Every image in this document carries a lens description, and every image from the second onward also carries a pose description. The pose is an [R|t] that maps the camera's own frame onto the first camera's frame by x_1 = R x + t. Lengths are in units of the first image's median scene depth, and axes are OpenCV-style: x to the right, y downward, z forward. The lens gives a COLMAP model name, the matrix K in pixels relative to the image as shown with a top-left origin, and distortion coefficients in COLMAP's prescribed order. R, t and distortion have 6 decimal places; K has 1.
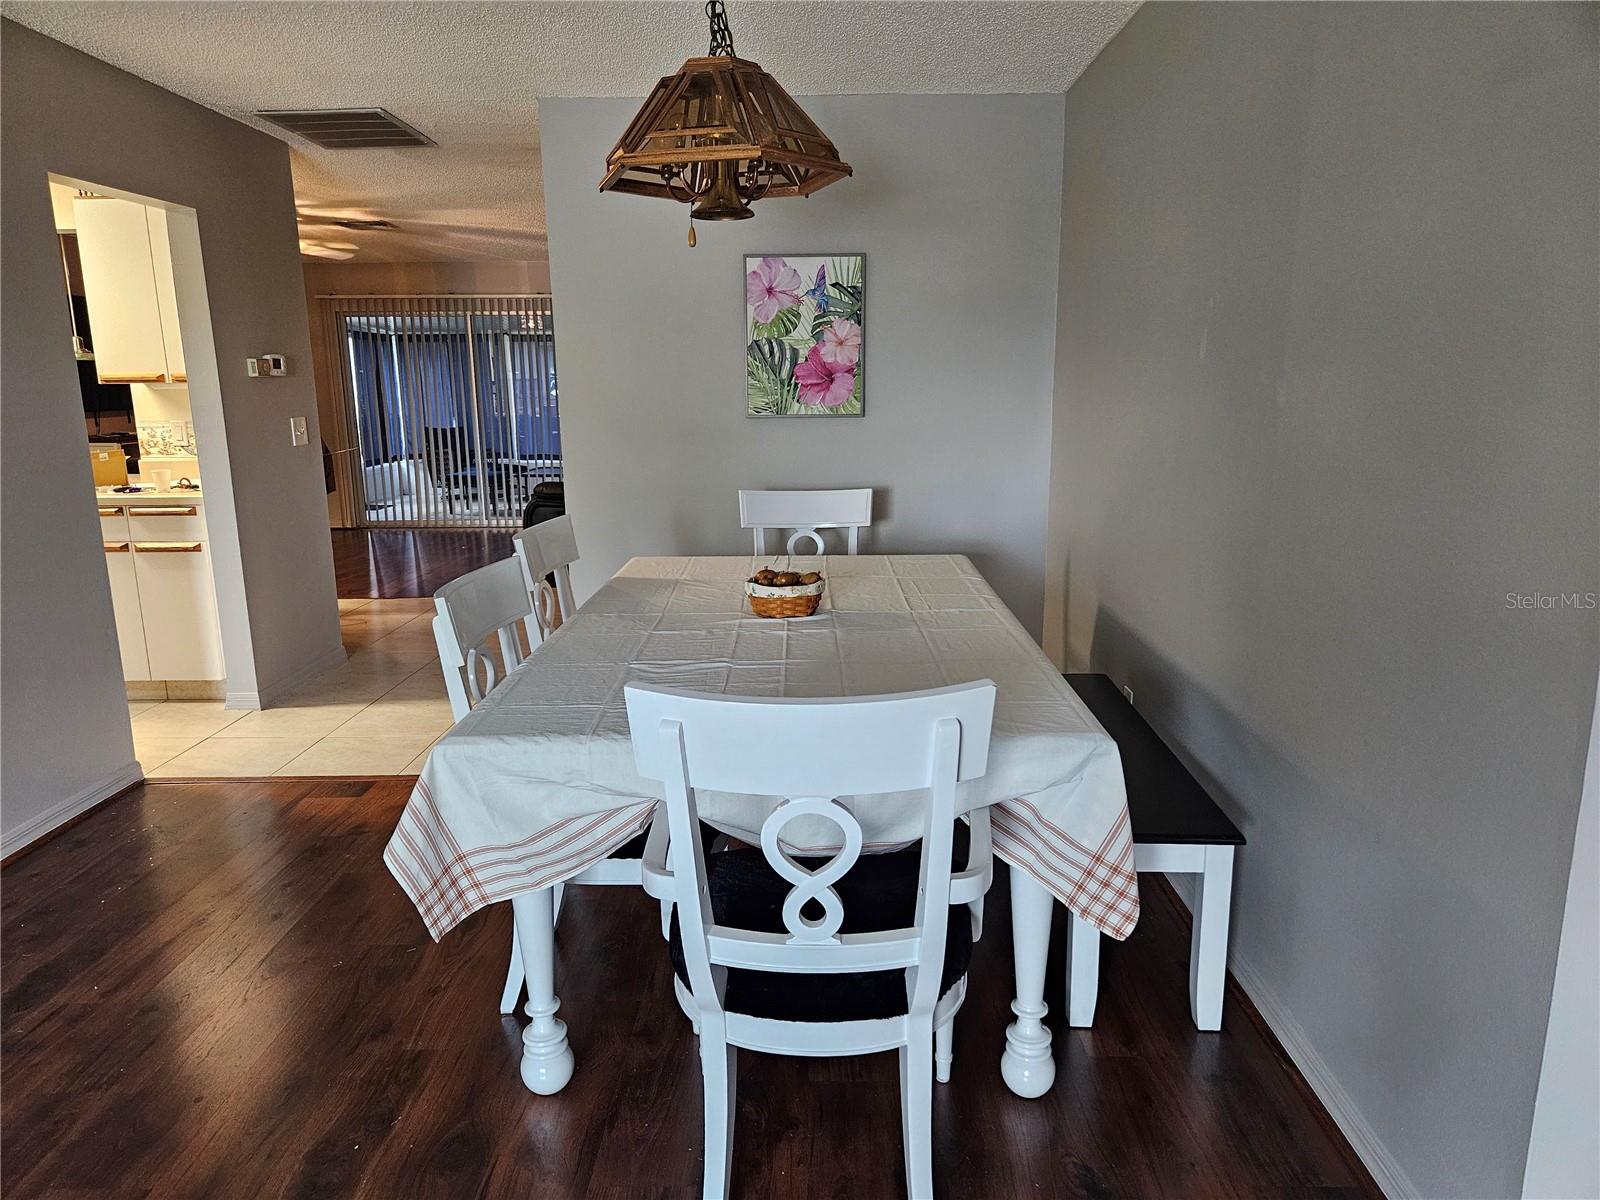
lens RADIAL K [[1070.9, 0, 791.8], [0, 1070.9, 613.9], [0, 0, 1]] dist [0.051355, -0.000141]
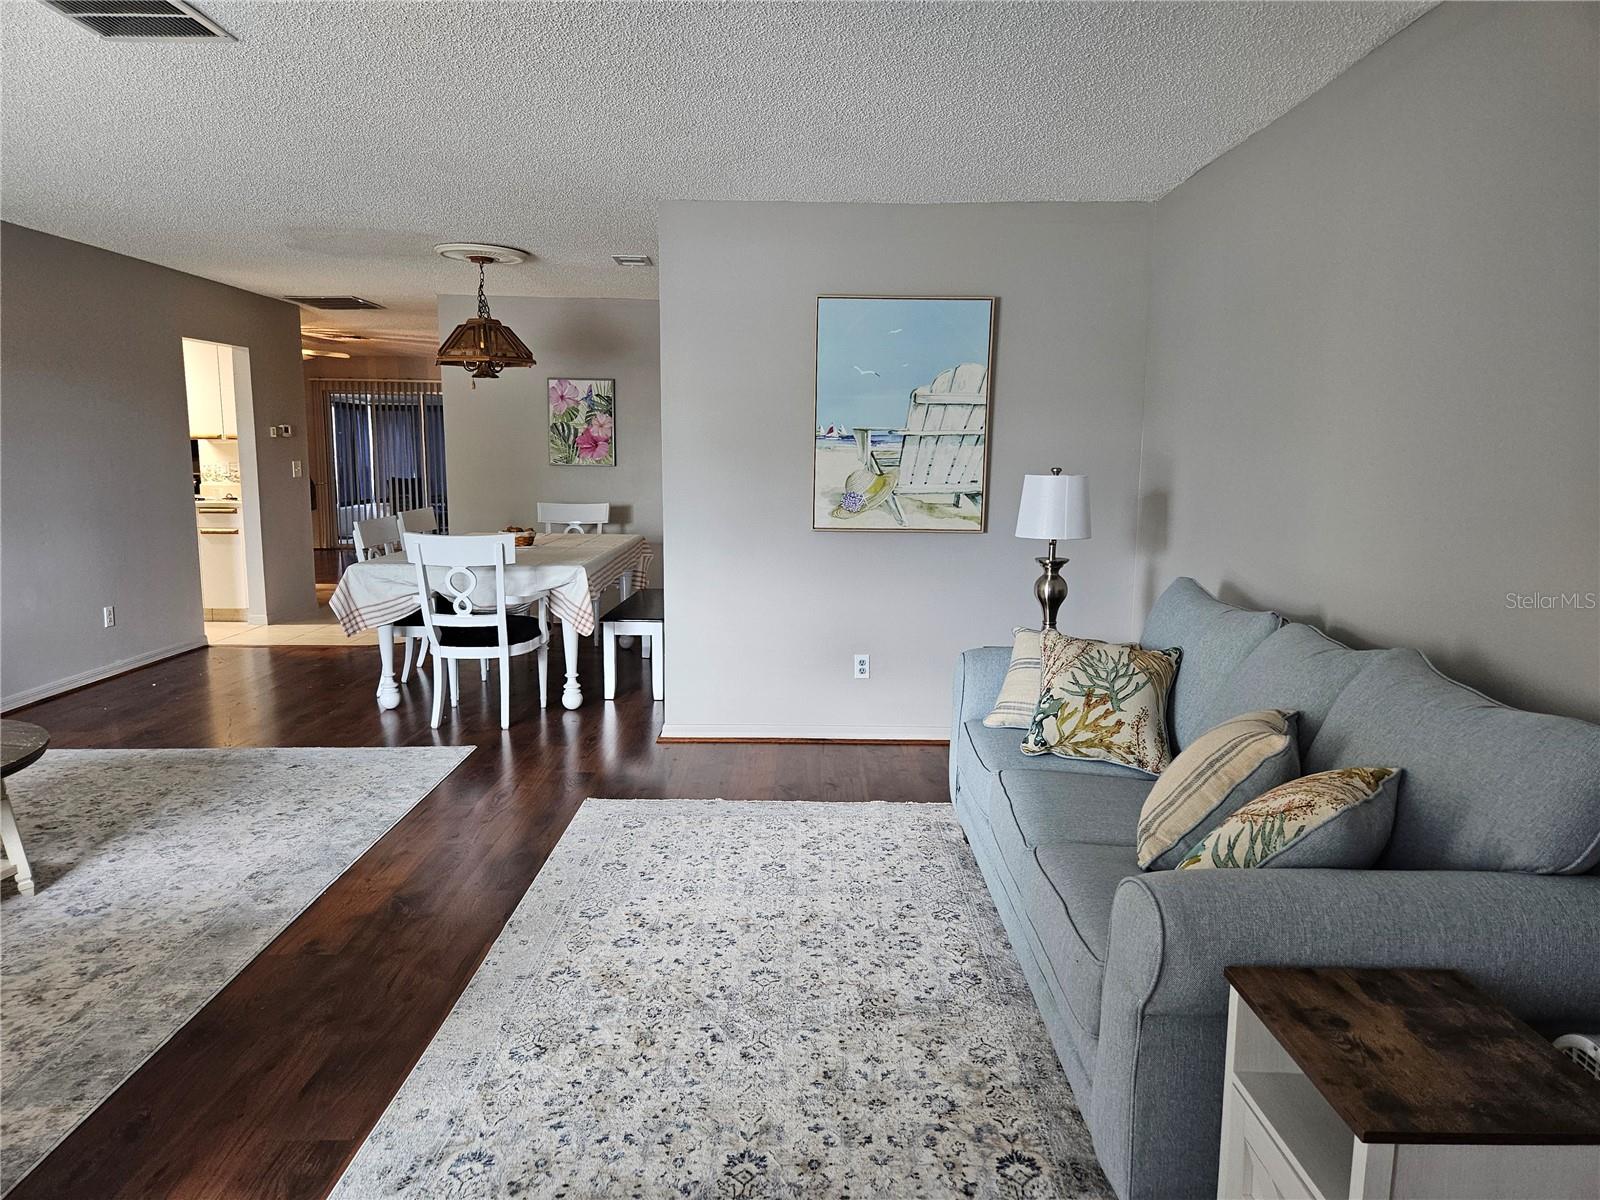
lens RADIAL K [[1052.5, 0, 800.0], [0, 1052.5, 600.0], [0, 0, 1]] dist [0.079142, -0.071017]
pose [[0.999435, 0.016458, 0.029292, 0.337727], [-0.014351, 0.997392, -0.070737, 0.168743], [-0.030379, 0.070276, 0.997065, -0.796510]]
